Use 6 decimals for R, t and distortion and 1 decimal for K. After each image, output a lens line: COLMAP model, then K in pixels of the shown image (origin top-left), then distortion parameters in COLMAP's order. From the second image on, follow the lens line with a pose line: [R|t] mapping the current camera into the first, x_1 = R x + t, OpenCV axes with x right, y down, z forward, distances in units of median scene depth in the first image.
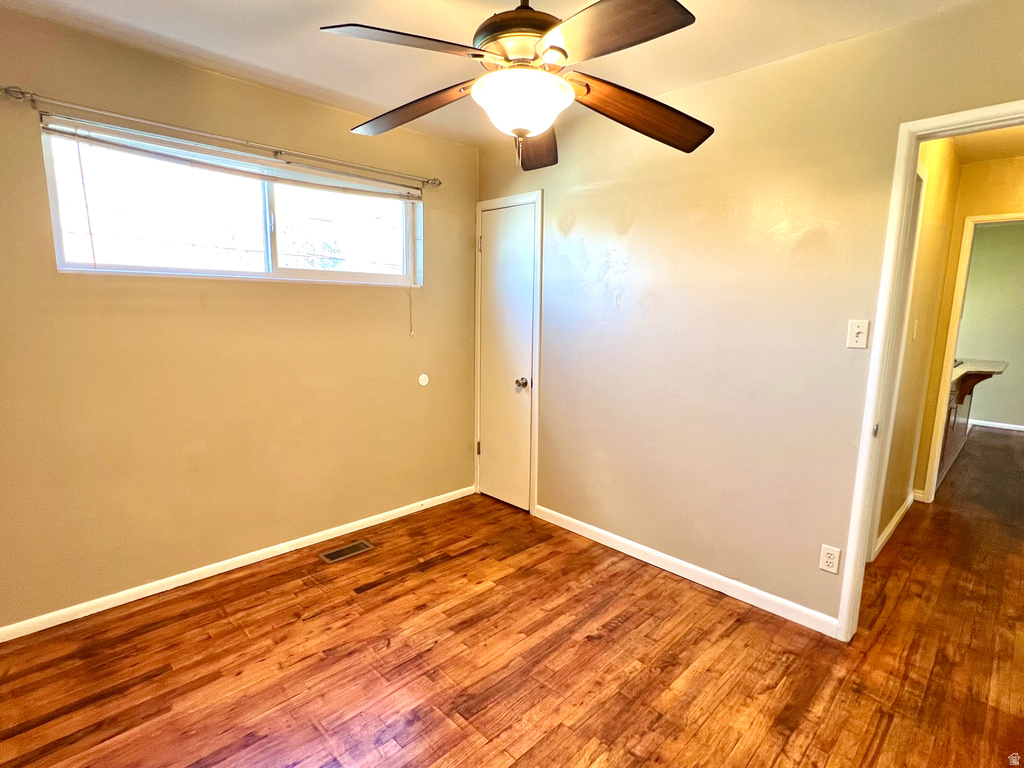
lens RADIAL K [[518.3, 0, 512.3], [0, 518.3, 381.8], [0, 0, 1]] dist [0.001759, -0.000016]
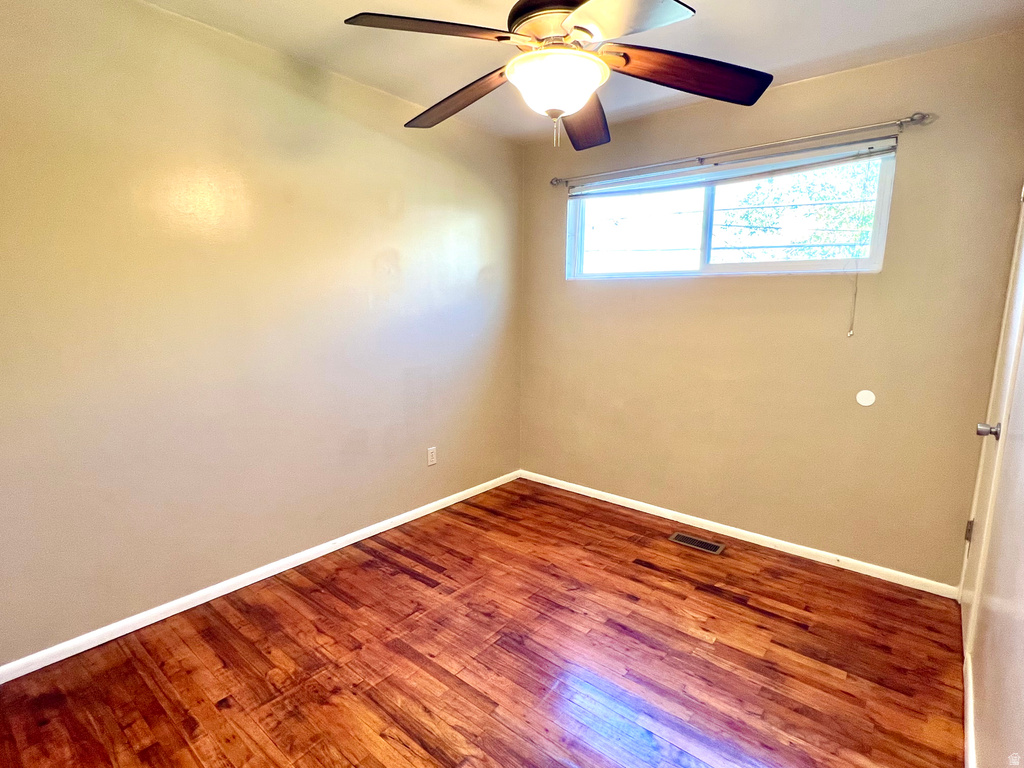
lens RADIAL K [[518.3, 0, 514.4], [0, 518.3, 382.1], [0, 0, 1]] dist [0.001759, -0.000016]
pose [[0.103726, 0.136424, -0.985205, 0.656449], [-0.153407, 0.980890, 0.119675, -0.049637], [0.982704, 0.138724, 0.122672, 0.541160]]
